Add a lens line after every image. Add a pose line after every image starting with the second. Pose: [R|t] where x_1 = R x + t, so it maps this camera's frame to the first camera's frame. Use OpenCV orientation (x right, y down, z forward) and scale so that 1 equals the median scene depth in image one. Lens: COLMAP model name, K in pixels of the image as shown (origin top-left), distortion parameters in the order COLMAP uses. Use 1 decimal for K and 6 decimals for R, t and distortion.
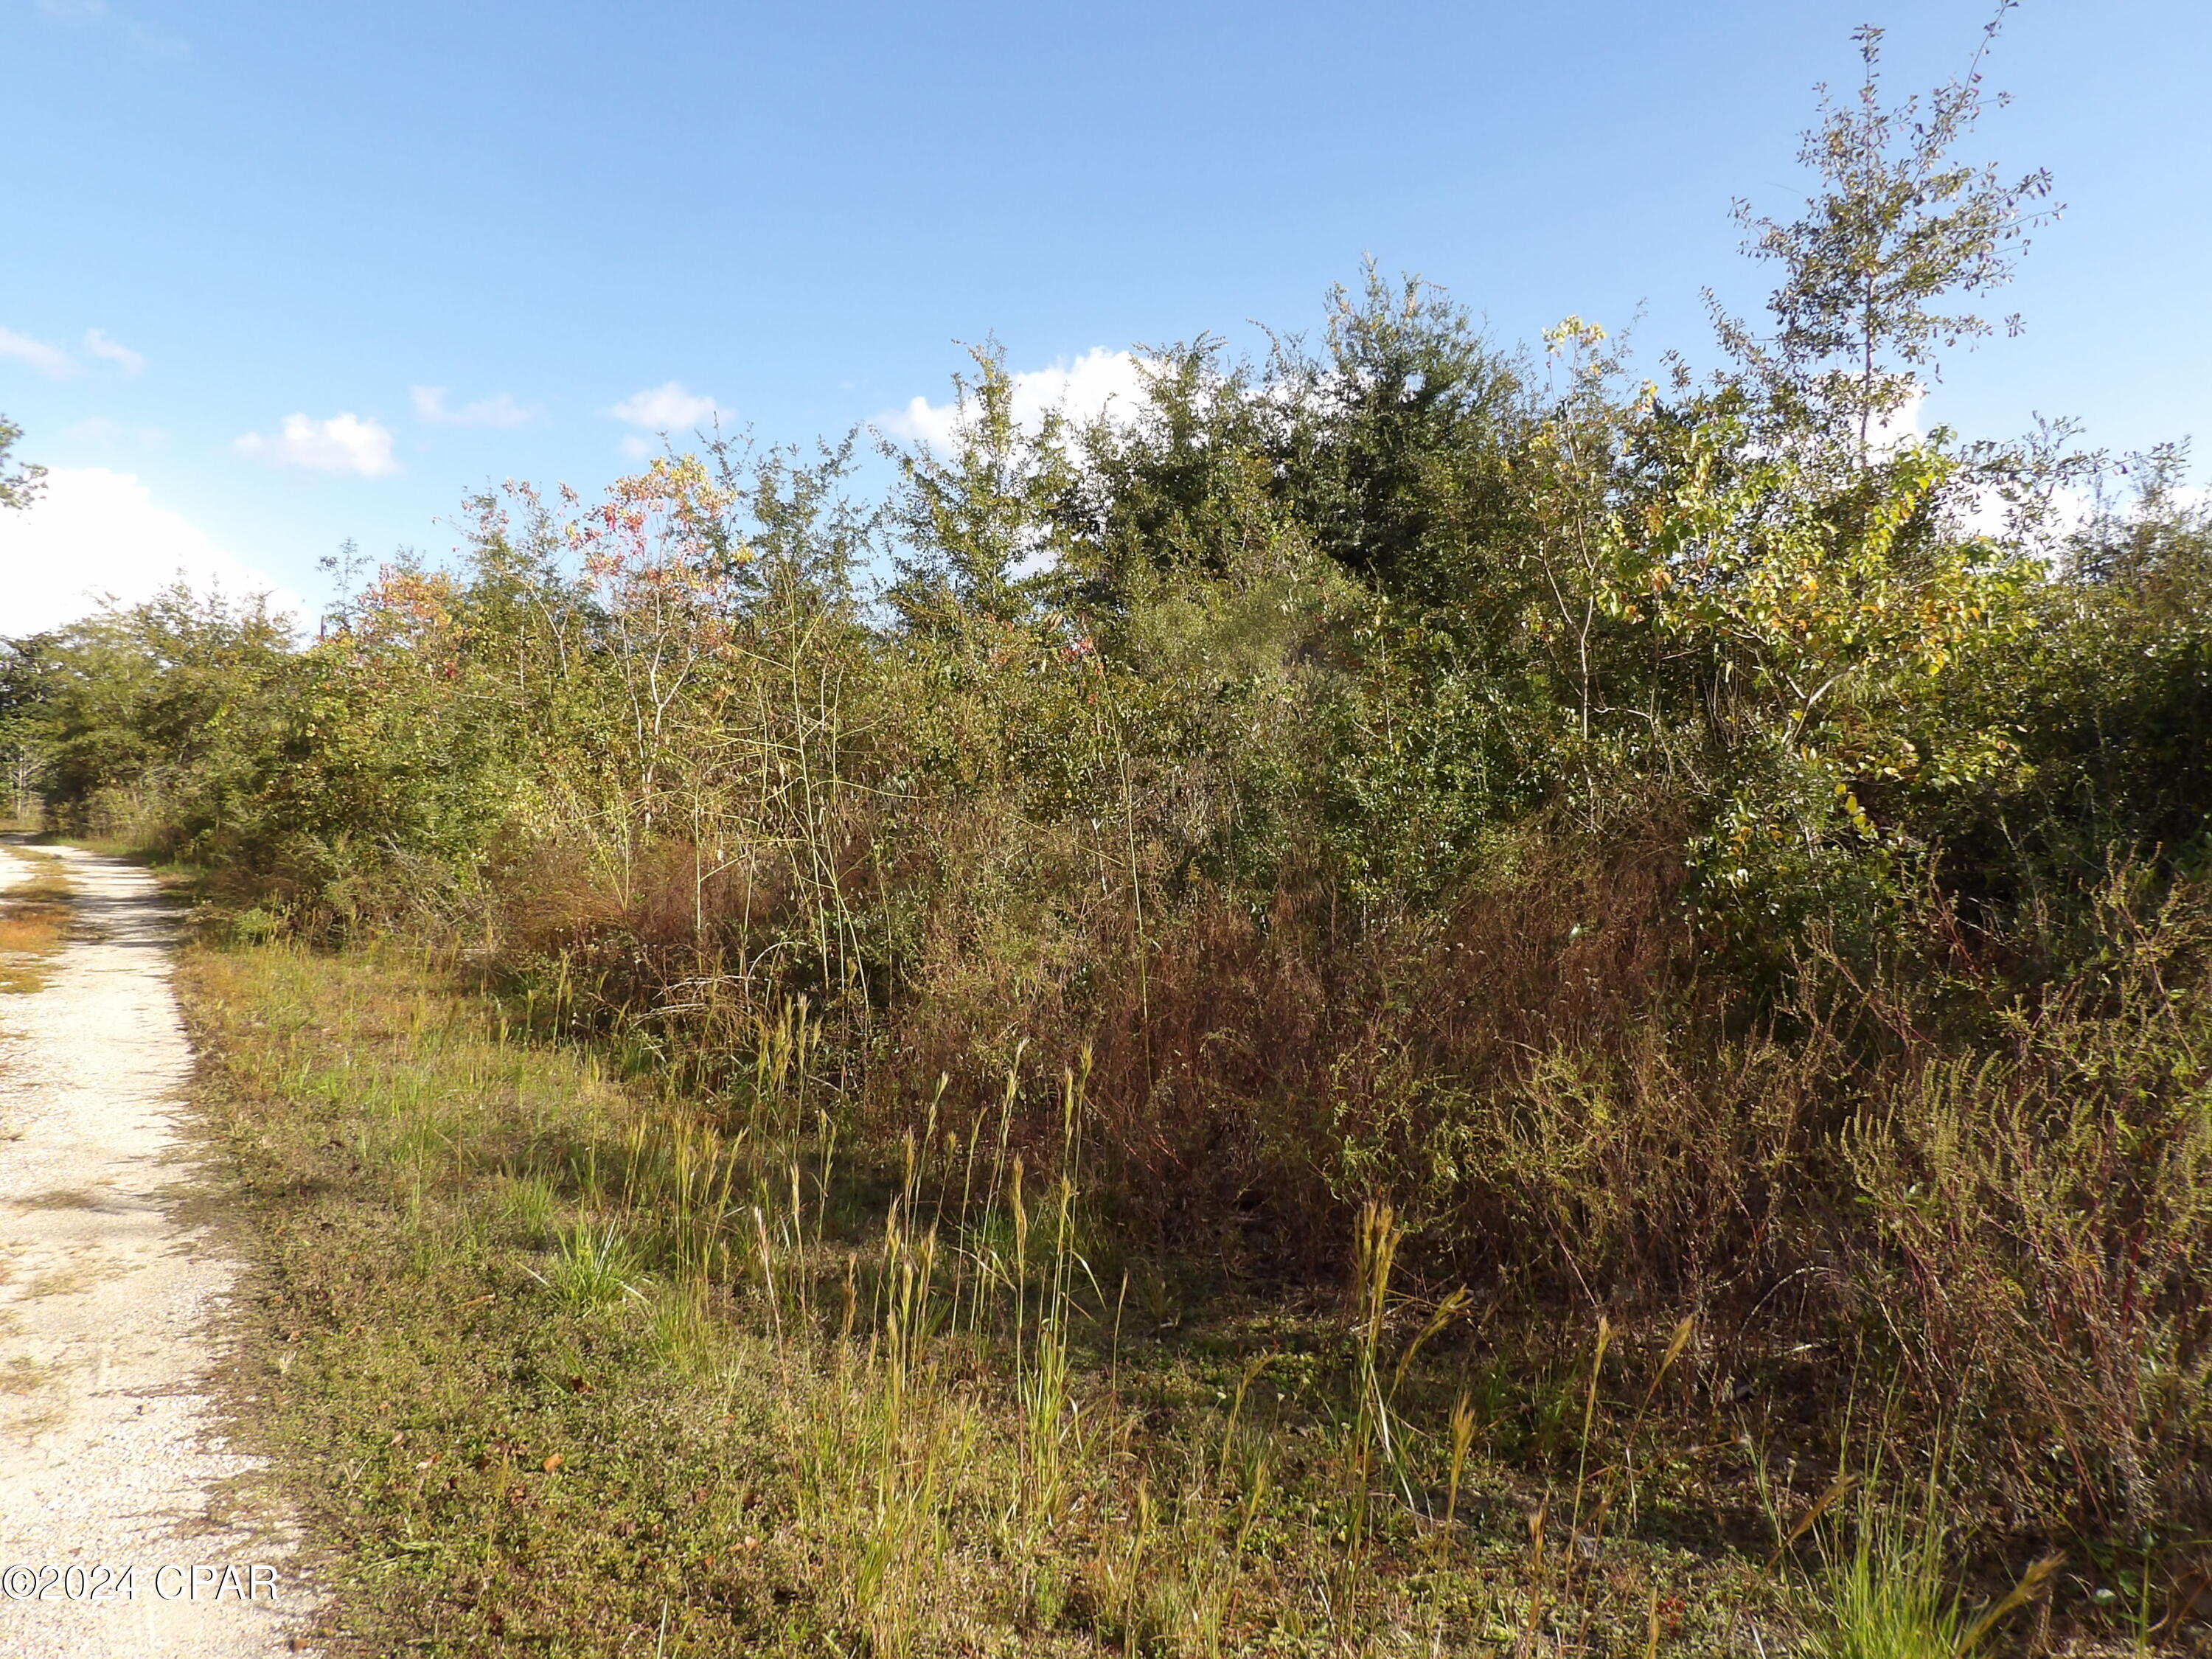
lens RADIAL K [[1590.7, 0, 1093.1], [0, 1590.7, 816.8], [0, 0, 1]] dist [-0.029864, 0.043105]
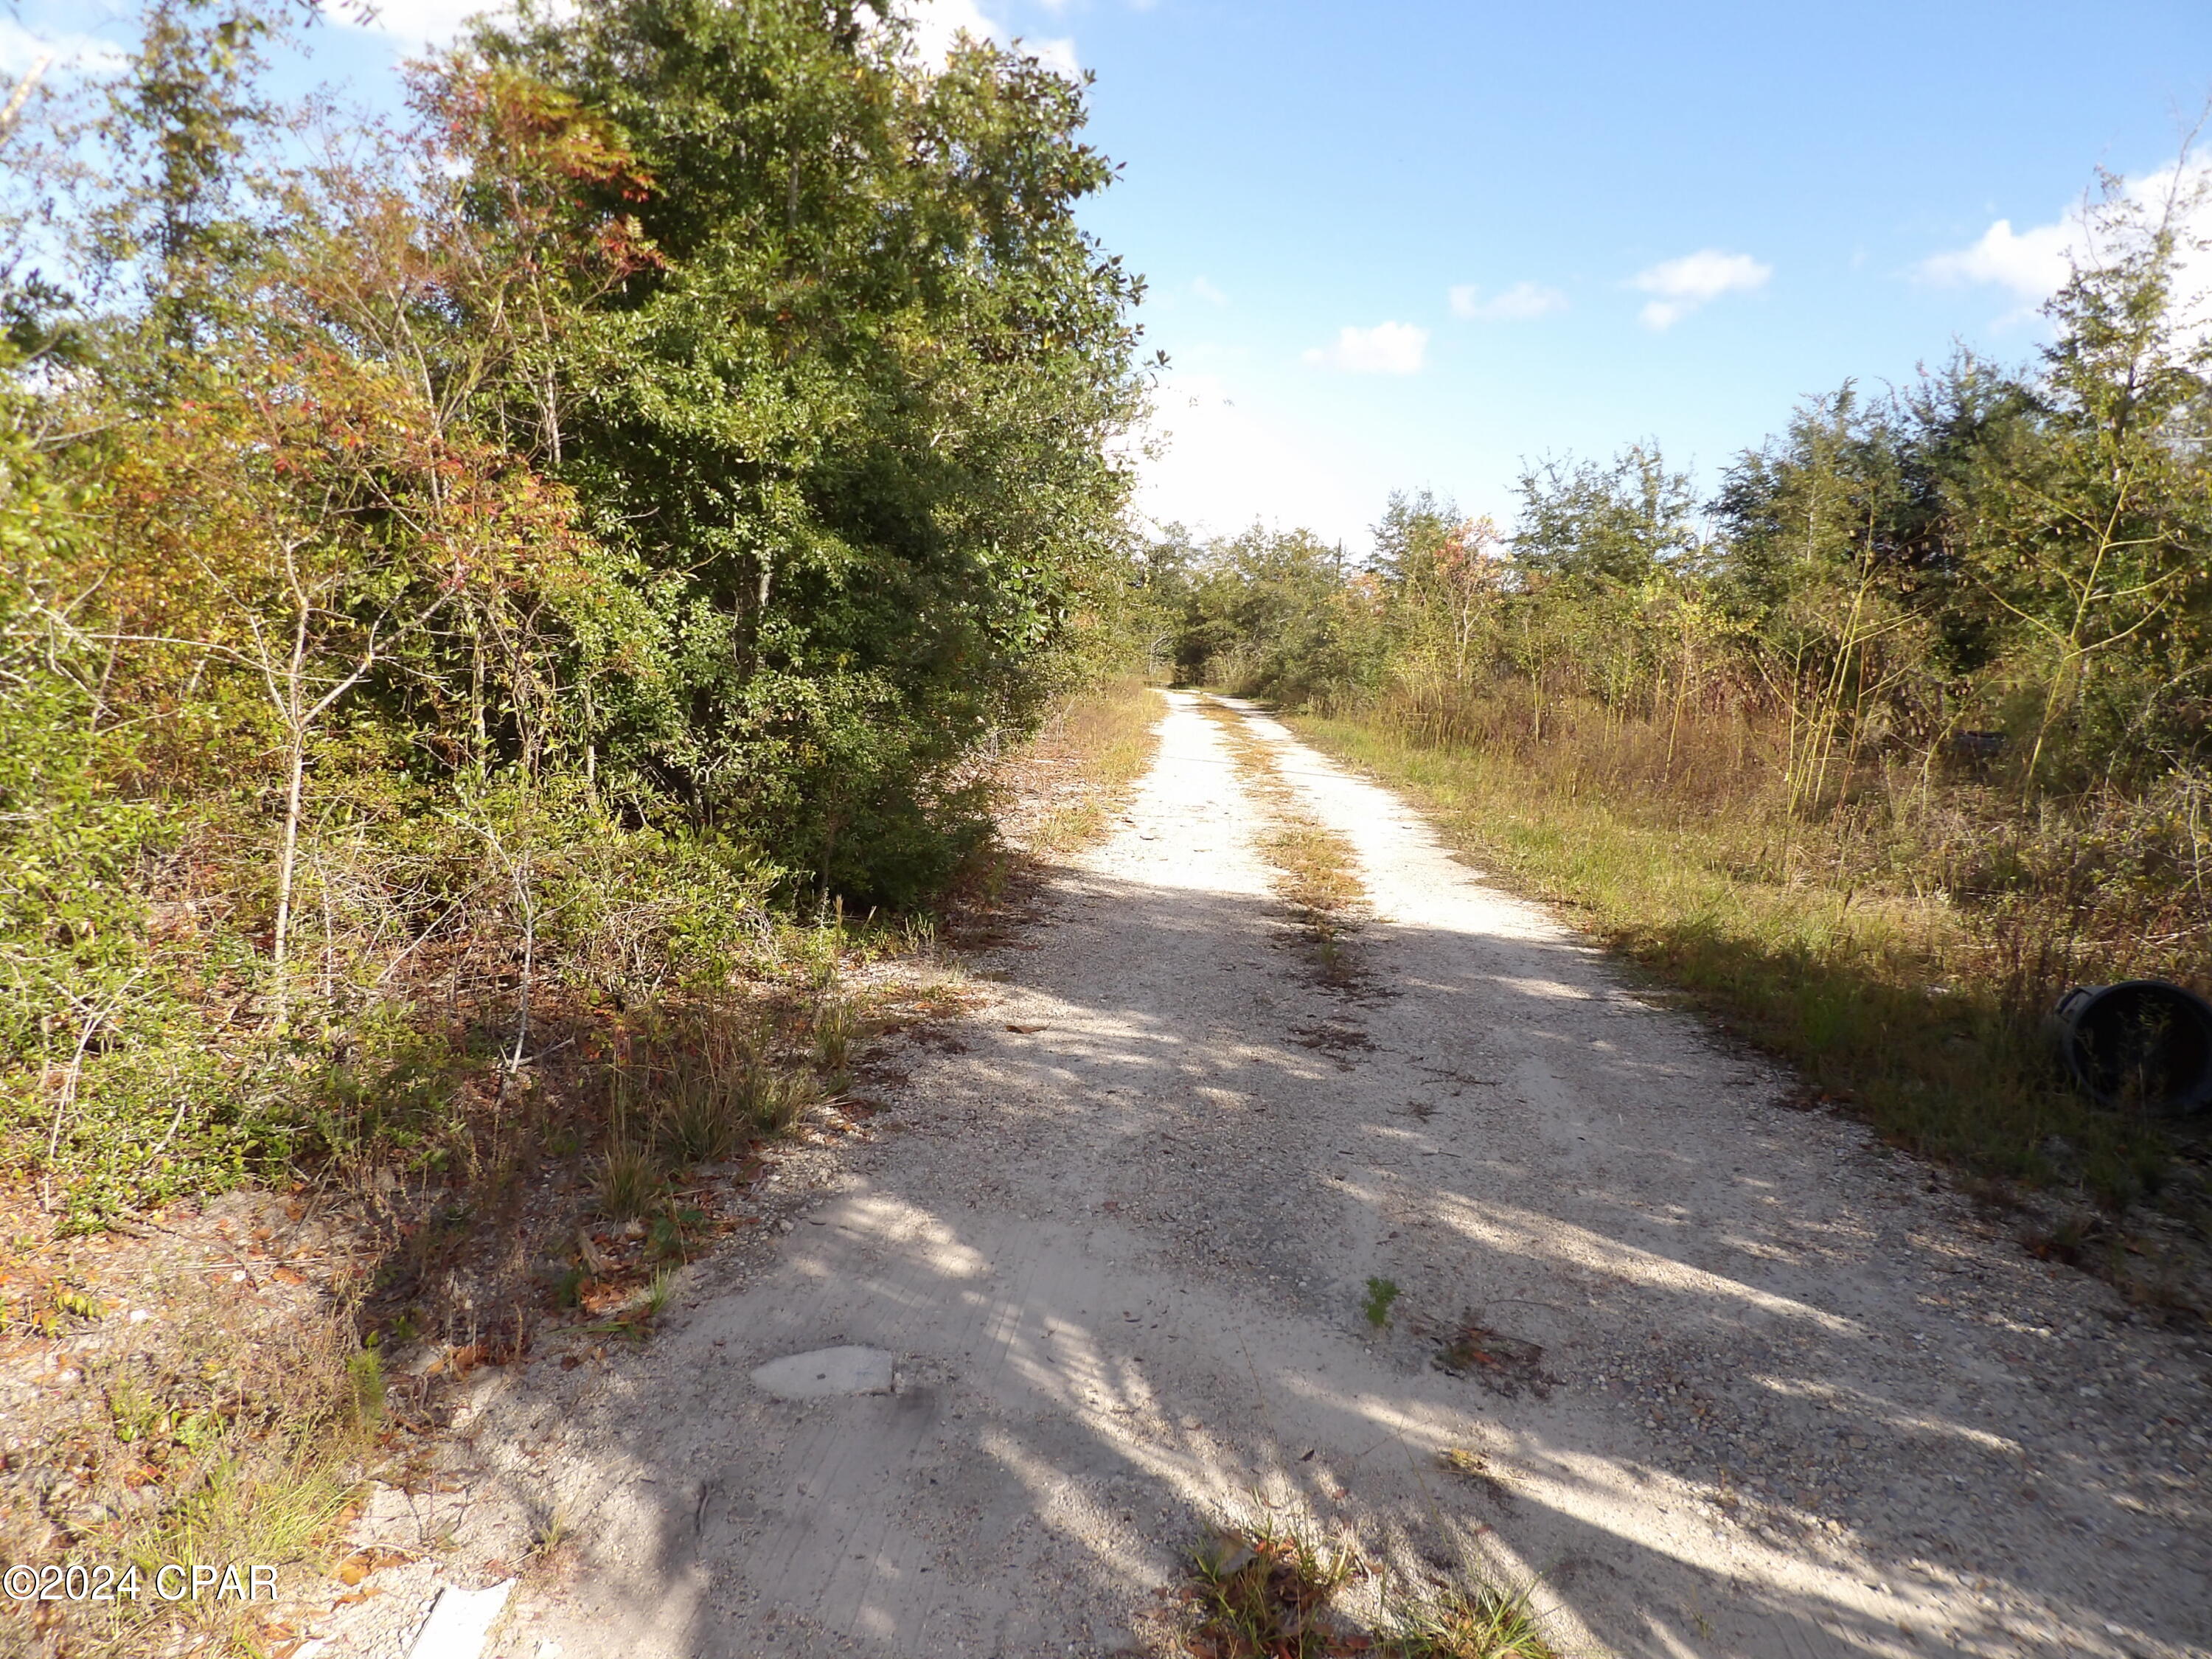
lens RADIAL K [[1590.7, 0, 1102.8], [0, 1590.7, 811.8], [0, 0, 1]] dist [-0.029864, 0.043105]
pose [[0.825090, 0.076141, -0.559848, 0.706915], [-0.034165, 0.995788, 0.085079, 0.021265], [0.563968, -0.051071, 0.824216, -1.413653]]
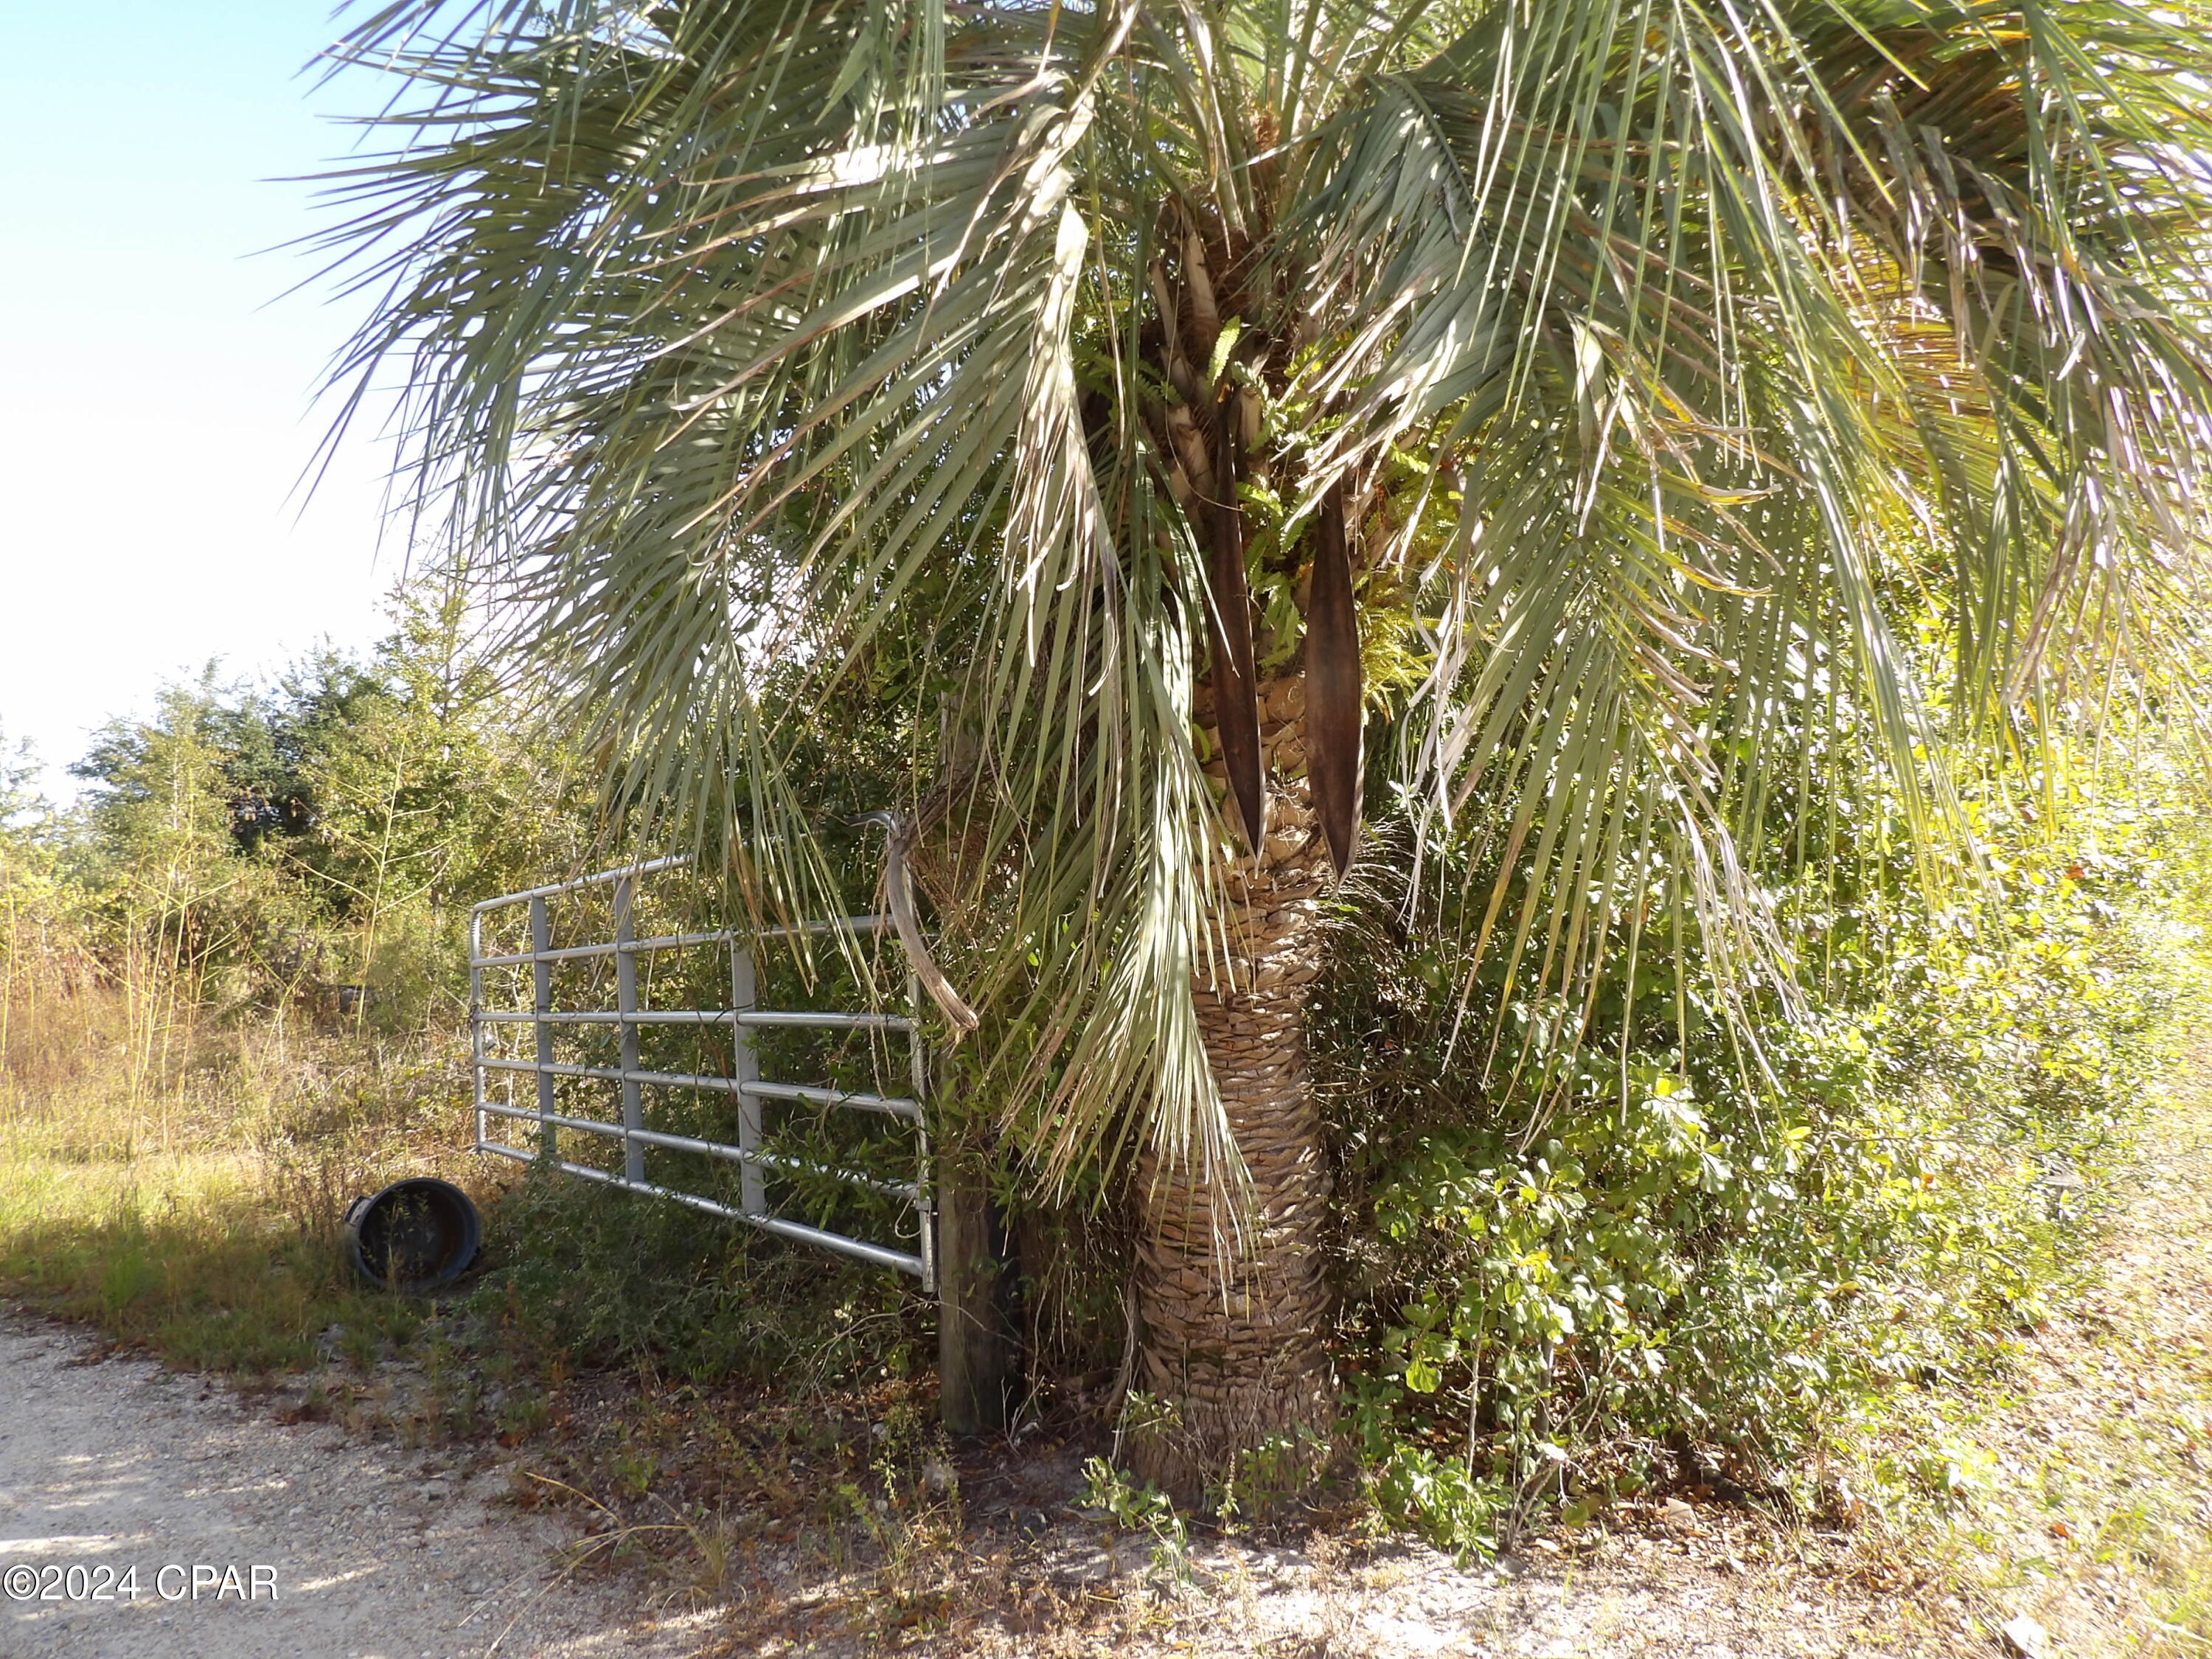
lens RADIAL K [[1590.7, 0, 1100.4], [0, 1590.7, 814.8], [0, 0, 1]] dist [-0.029864, 0.043105]
pose [[0.945711, -0.018906, 0.324458, 0.745472], [0.044828, 0.996353, -0.072606, 0.022569], [-0.321902, 0.083210, 0.943109, -1.466732]]
